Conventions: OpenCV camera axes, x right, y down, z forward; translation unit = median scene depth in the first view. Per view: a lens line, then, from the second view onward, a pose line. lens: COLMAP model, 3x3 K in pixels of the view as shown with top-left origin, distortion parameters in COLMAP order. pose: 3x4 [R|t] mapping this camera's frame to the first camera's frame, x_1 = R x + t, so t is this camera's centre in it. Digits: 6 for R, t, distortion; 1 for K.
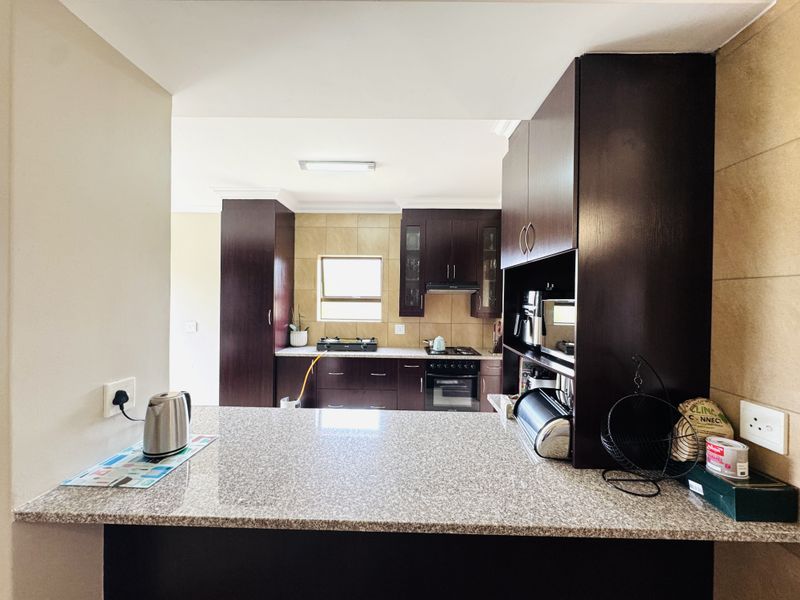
lens RADIAL K [[320.0, 0, 399.7], [0, 320.0, 299.5], [0, 0, 1]] dist [-0.001894, 0.000053]
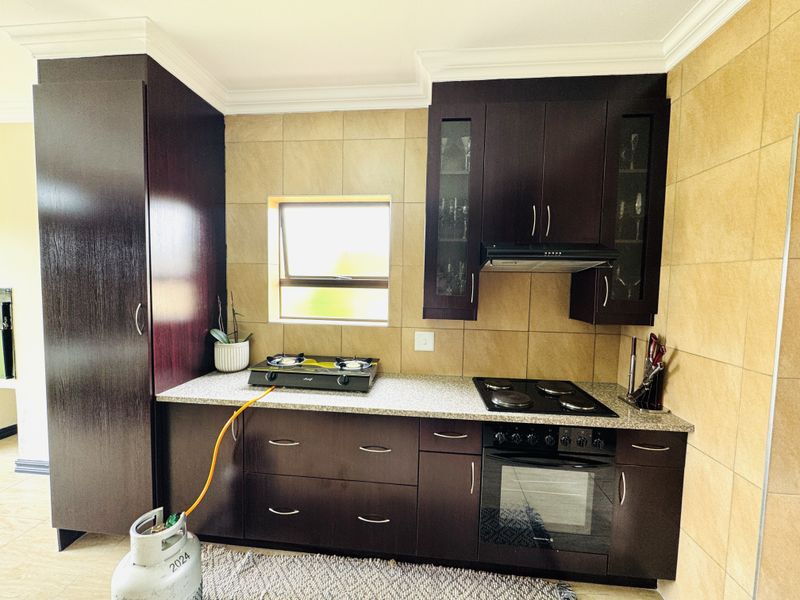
lens RADIAL K [[320.0, 0, 396.4], [0, 320.0, 303.0], [0, 0, 1]] dist [-0.001894, 0.000053]
pose [[0.995532, 0.012722, -0.093567, 0.003348], [-0.007341, 0.998311, 0.057631, 0.002973], [0.094143, -0.056687, 0.993944, 0.529918]]
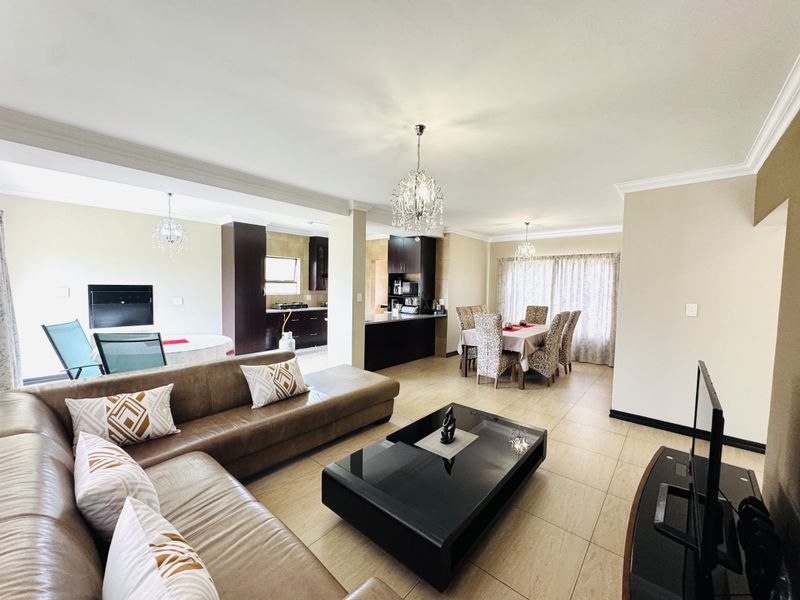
lens RADIAL K [[320.0, 0, 400.2], [0, 320.0, 299.5], [0, 0, 1]] dist [-0.001894, 0.000053]
pose [[0.648242, -0.041070, 0.760326, -1.178896], [-0.003622, 0.998367, 0.057016, -0.006212], [-0.761426, -0.039714, 0.647035, -0.694206]]
